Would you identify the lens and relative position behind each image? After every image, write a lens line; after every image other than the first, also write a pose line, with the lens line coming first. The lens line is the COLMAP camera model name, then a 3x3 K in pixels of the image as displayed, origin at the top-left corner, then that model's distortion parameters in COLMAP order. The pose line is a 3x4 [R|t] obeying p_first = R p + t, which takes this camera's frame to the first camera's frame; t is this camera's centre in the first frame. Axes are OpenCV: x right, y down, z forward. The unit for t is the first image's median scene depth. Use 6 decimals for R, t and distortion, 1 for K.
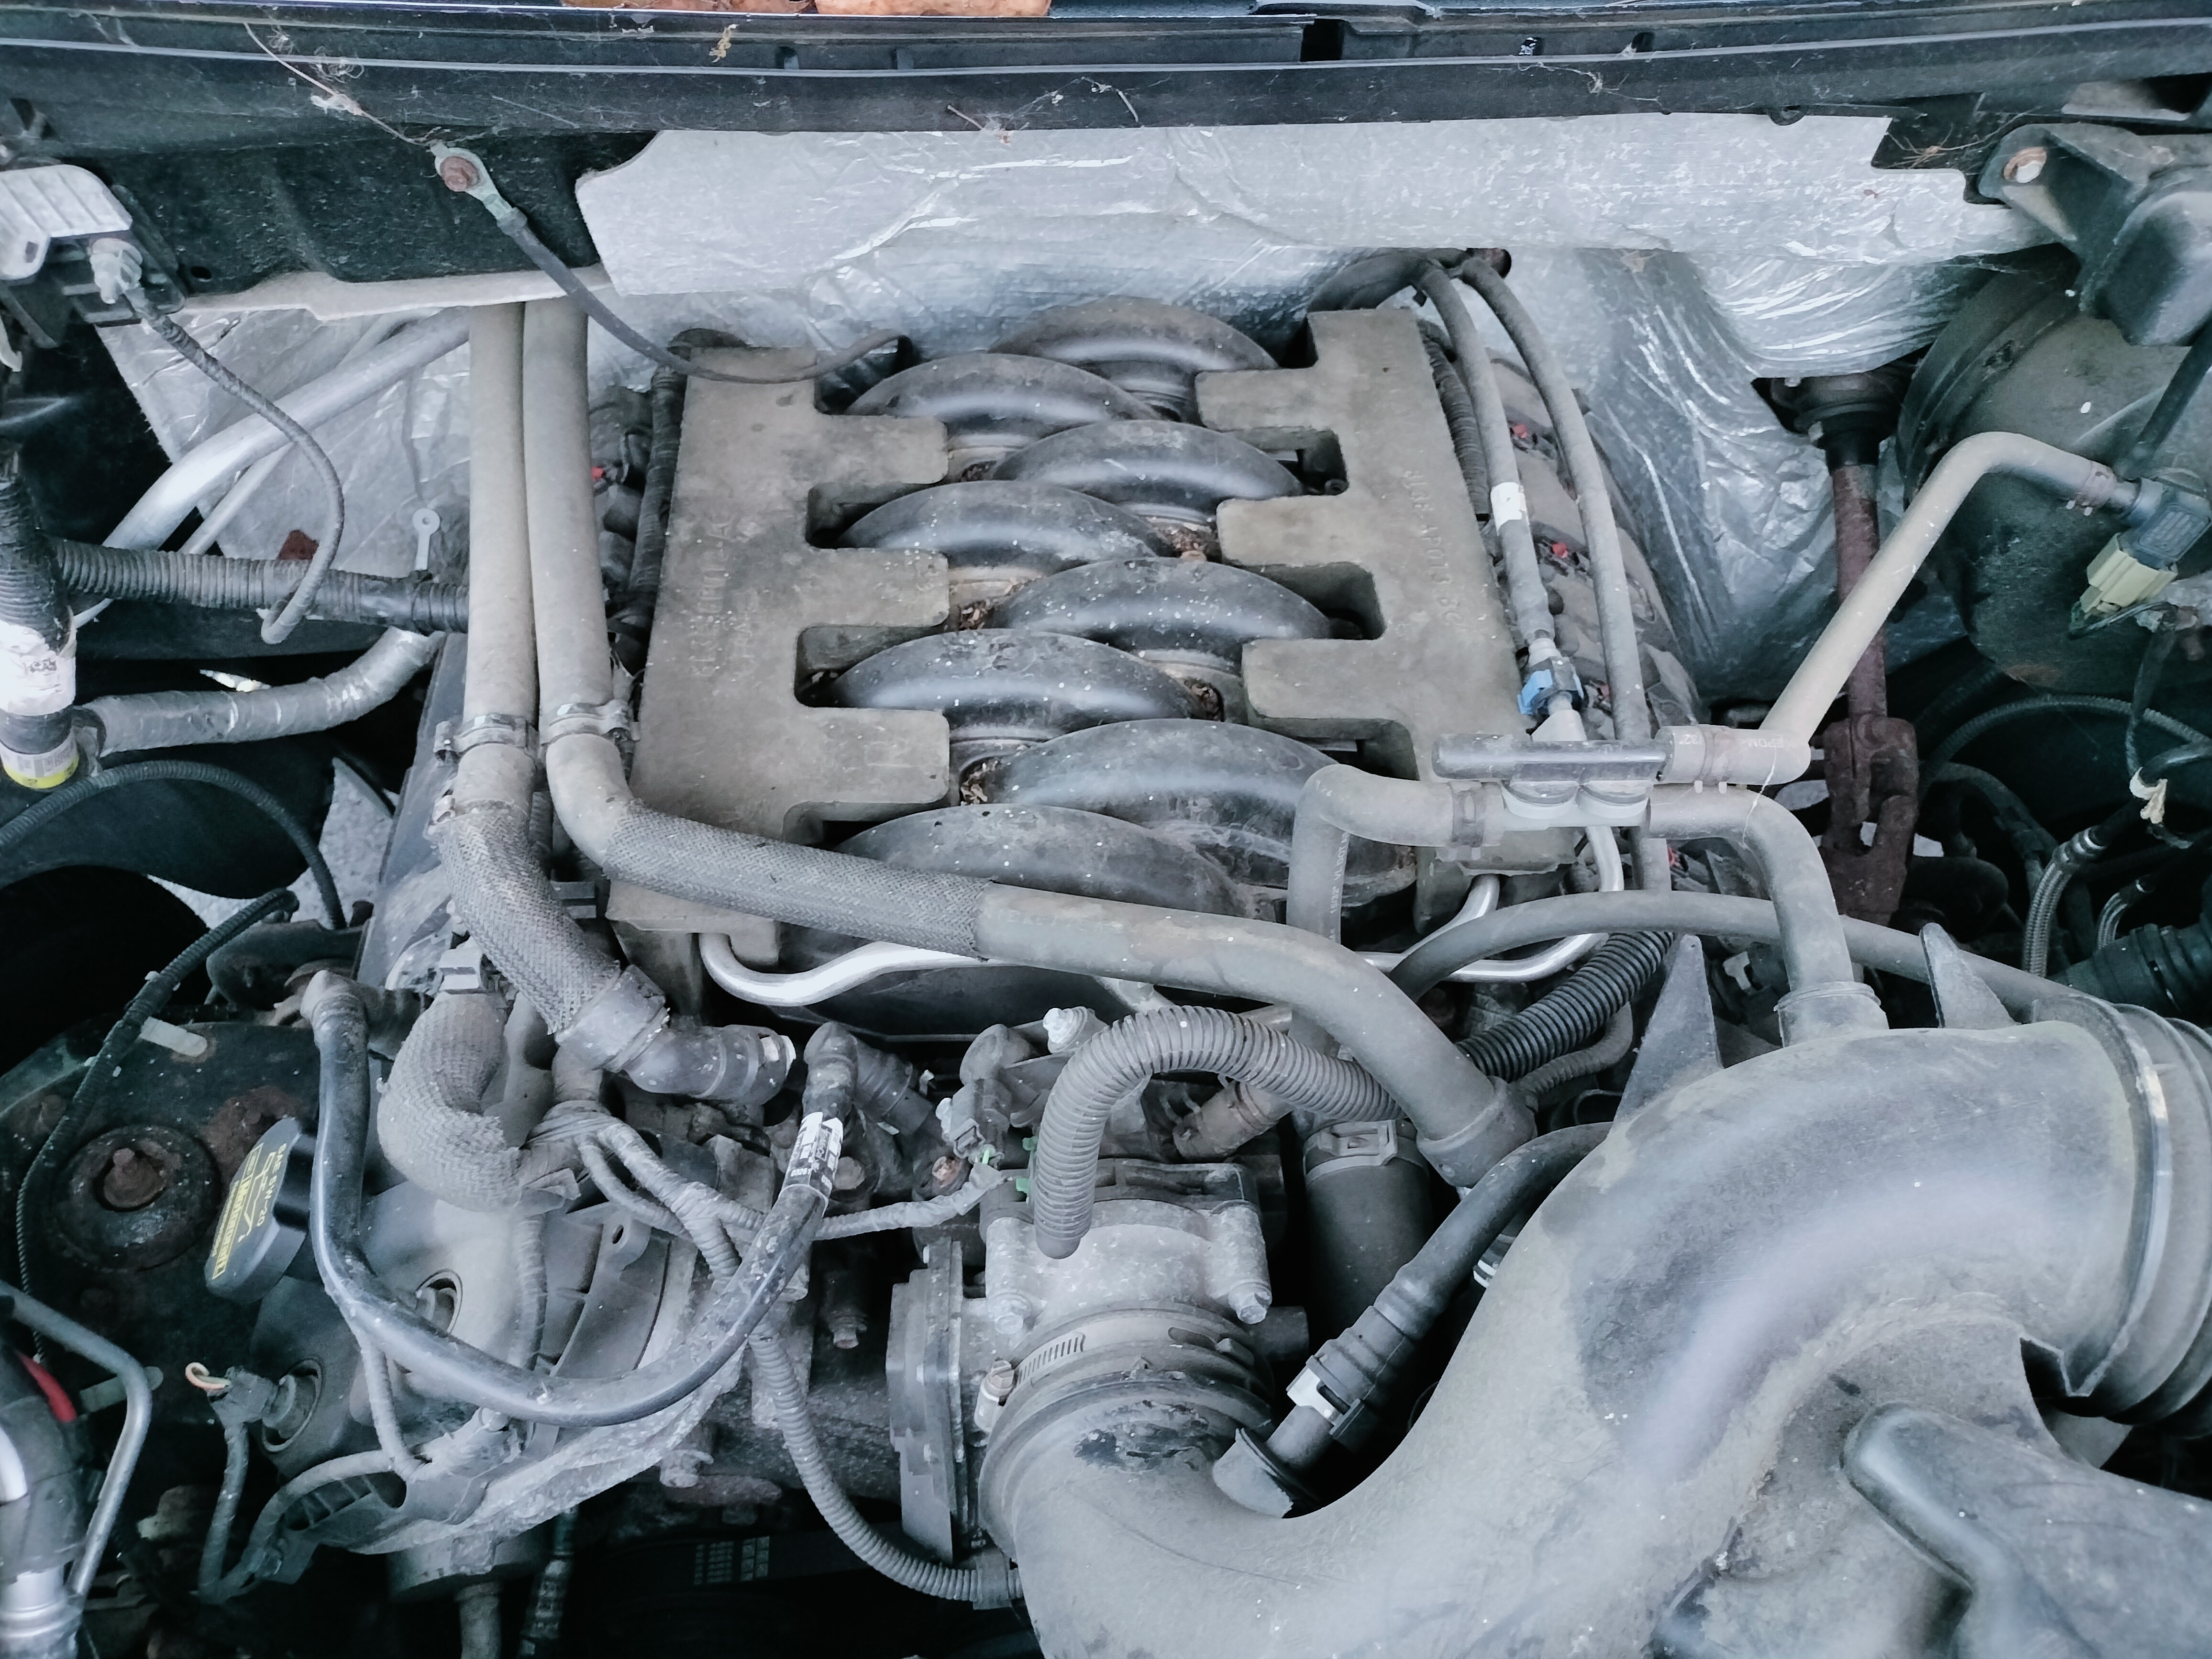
lens RADIAL K [[1817.1, 0, 1106.0], [0, 1817.1, 829.5], [0, 0, 1]] dist [-0.000490, -0.004873]
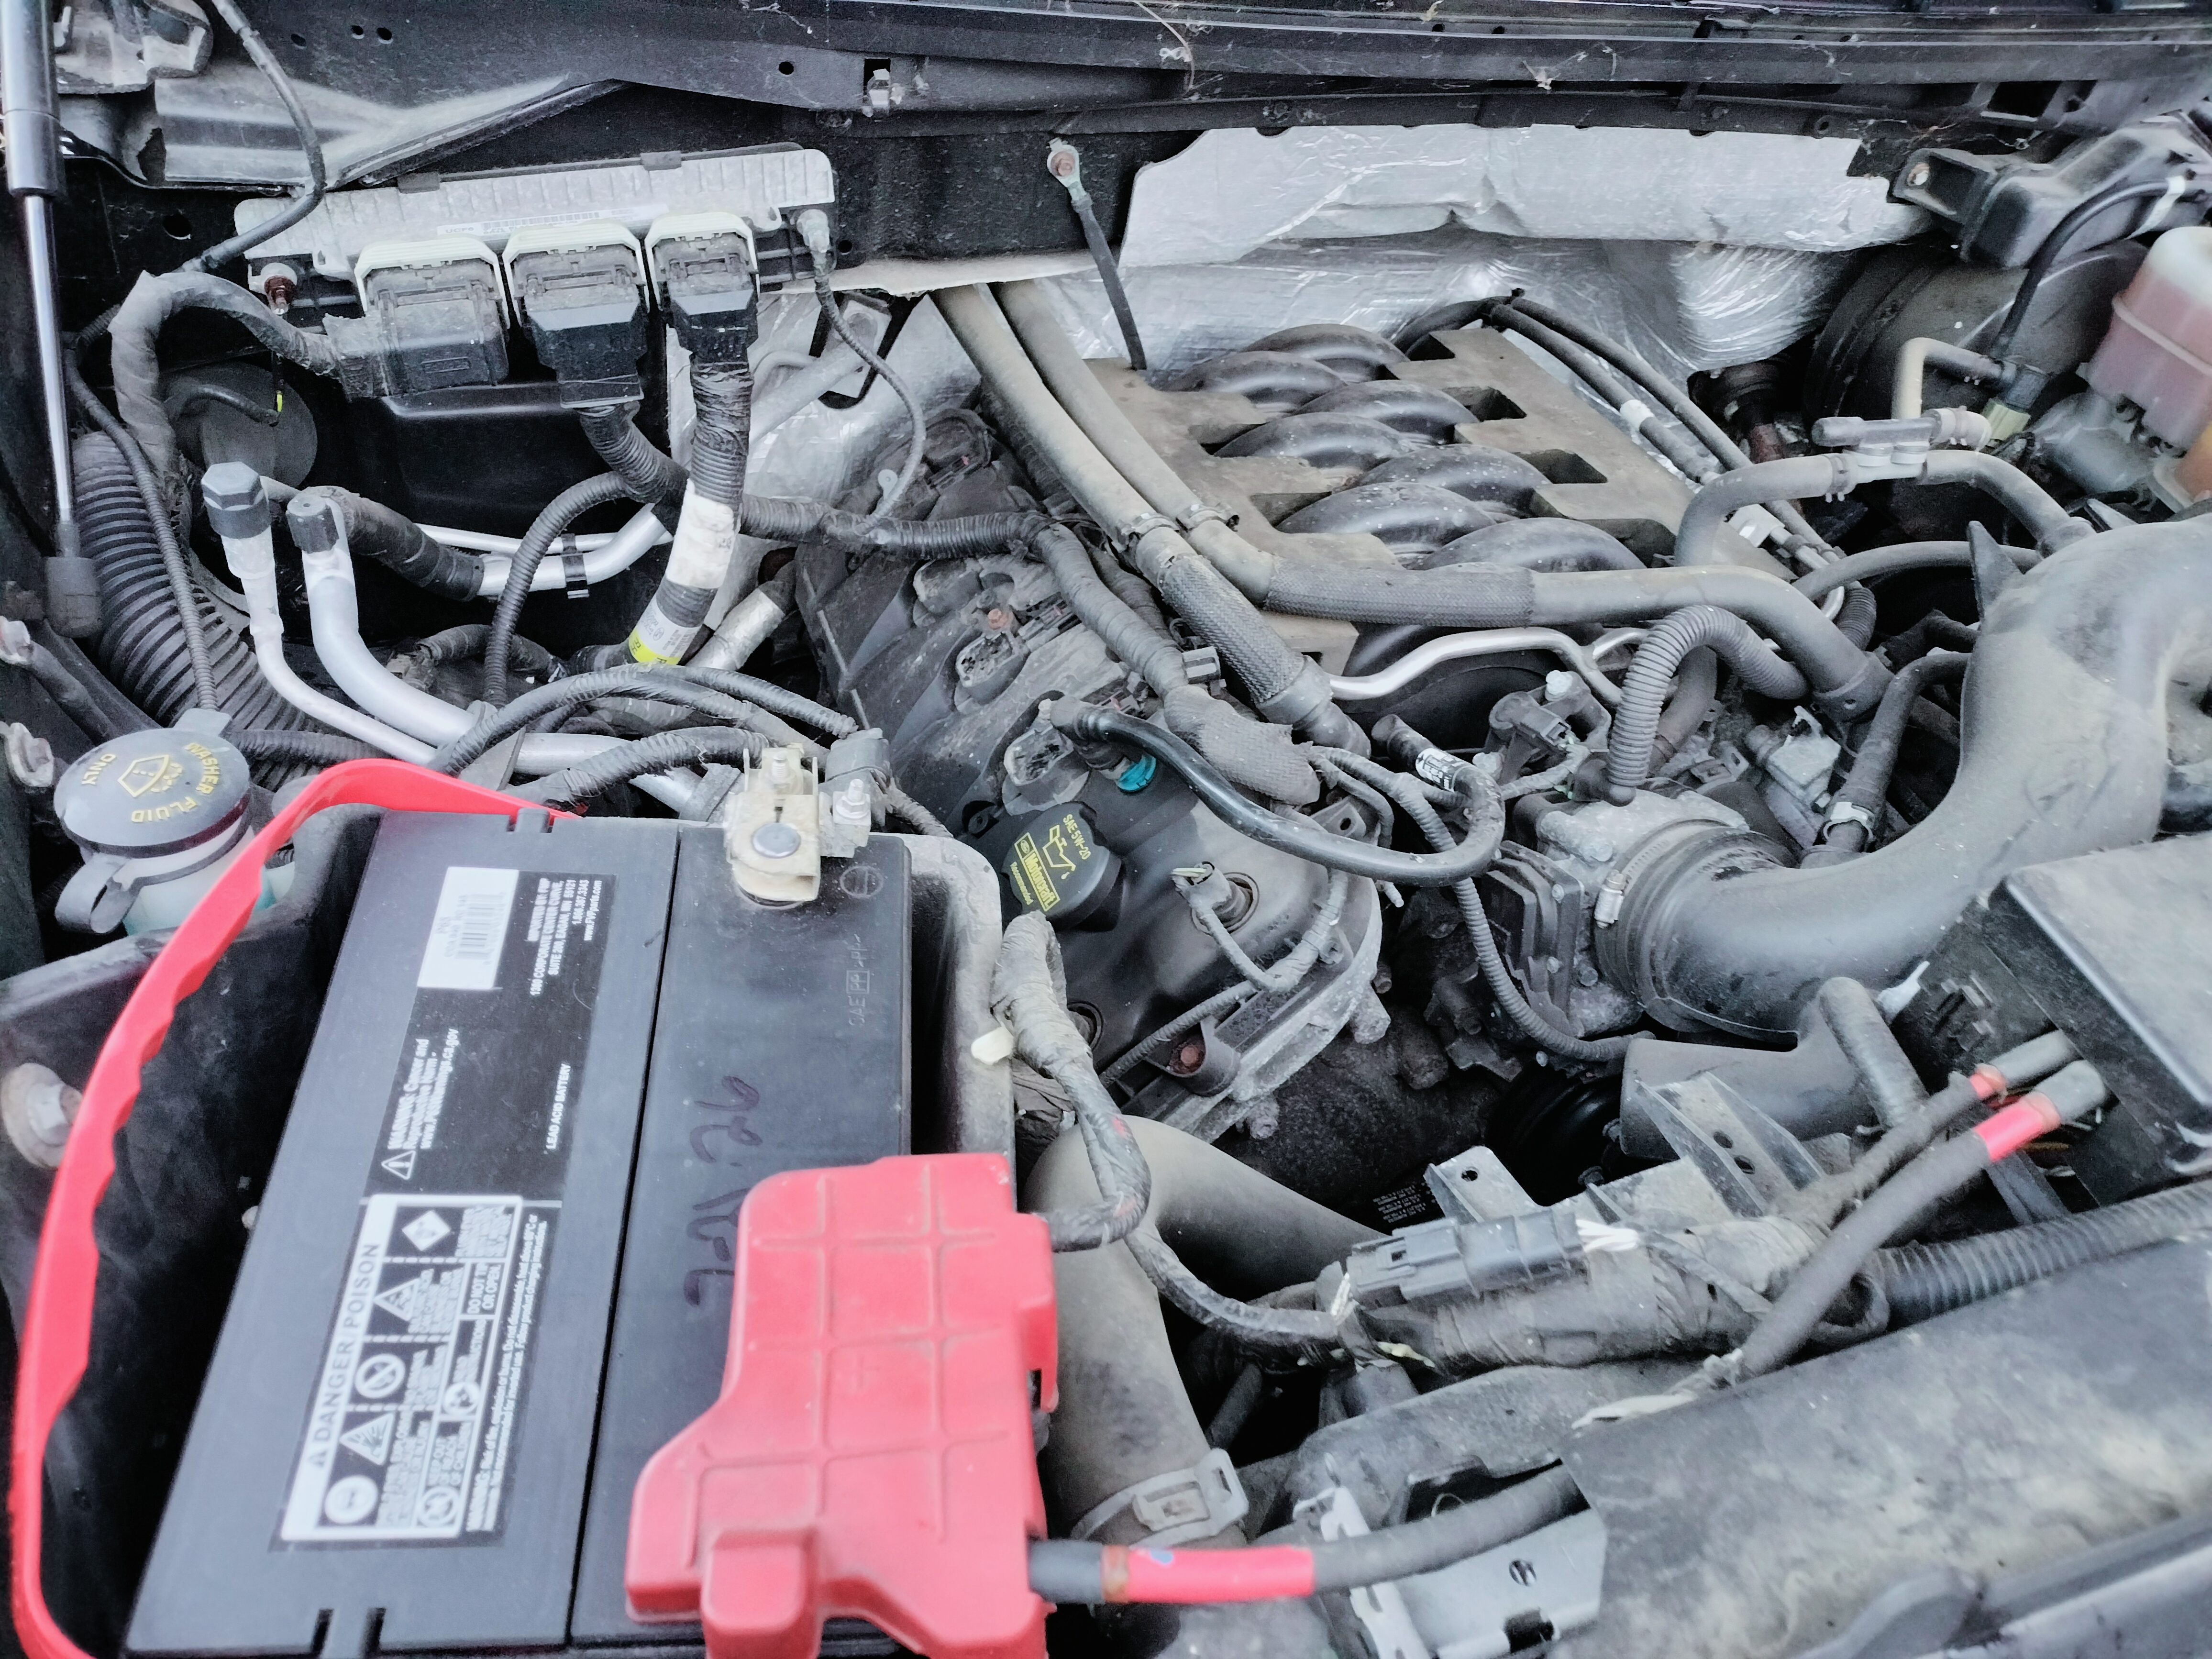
lens RADIAL K [[1817.1, 0, 1106.0], [0, 1817.1, 829.5], [0, 0, 1]] dist [-0.000490, -0.004873]
pose [[0.950252, -0.104876, 0.293296, -0.735228], [0.161399, 0.971130, -0.175664, 0.381051], [-0.266406, 0.214263, 0.939744, -0.239756]]
